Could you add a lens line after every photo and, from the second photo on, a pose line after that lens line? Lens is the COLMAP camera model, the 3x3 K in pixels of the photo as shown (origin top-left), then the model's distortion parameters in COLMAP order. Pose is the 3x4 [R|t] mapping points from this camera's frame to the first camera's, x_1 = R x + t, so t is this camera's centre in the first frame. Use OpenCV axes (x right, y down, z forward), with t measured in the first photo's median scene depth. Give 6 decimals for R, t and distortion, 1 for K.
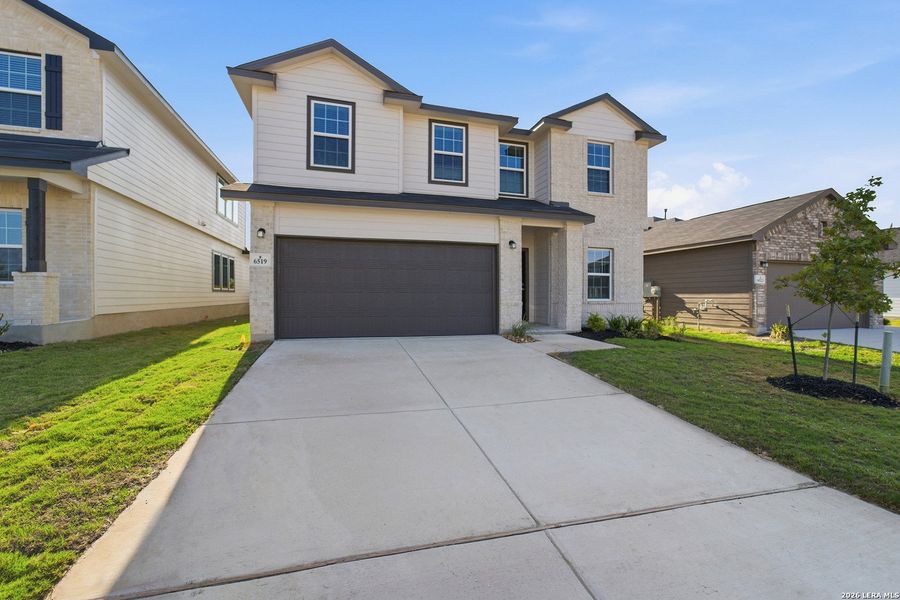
lens RADIAL K [[382.5, 0, 450.6], [0, 382.5, 295.1], [0, 0, 1]] dist [-0.009876, 0.000234]
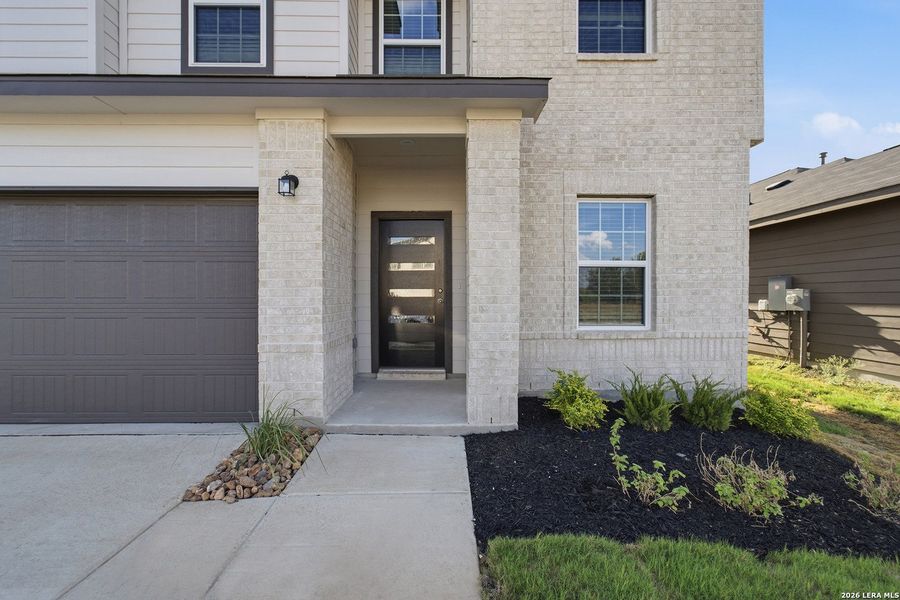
lens RADIAL K [[368.4, 0, 450.0], [0, 368.4, 300.0], [0, 0, 1]] dist [0.001166, 0.000206]
pose [[0.960652, 0.000158, -0.277753, 0.362344], [0.003900, 0.999894, 0.014057, -0.025439], [0.277726, -0.014587, 0.960550, 0.637438]]
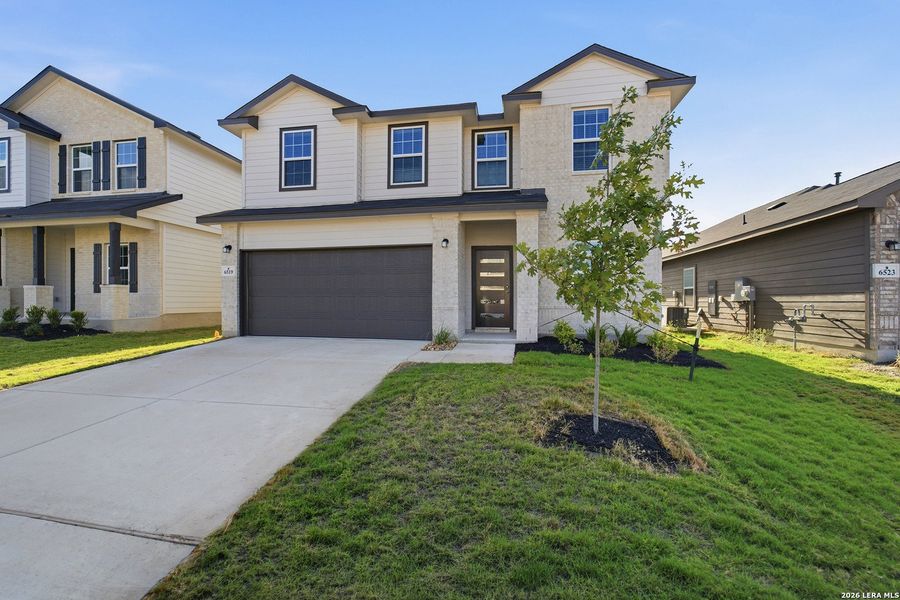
lens RADIAL K [[383.1, 0, 450.0], [0, 383.1, 300.0], [0, 0, 1]] dist [-0.009267, 0.000448]
pose [[0.893024, -0.004310, -0.449989, 0.525746], [0.002590, 0.999987, -0.004439, 0.006855], [0.450002, 0.002799, 0.893023, 0.165363]]
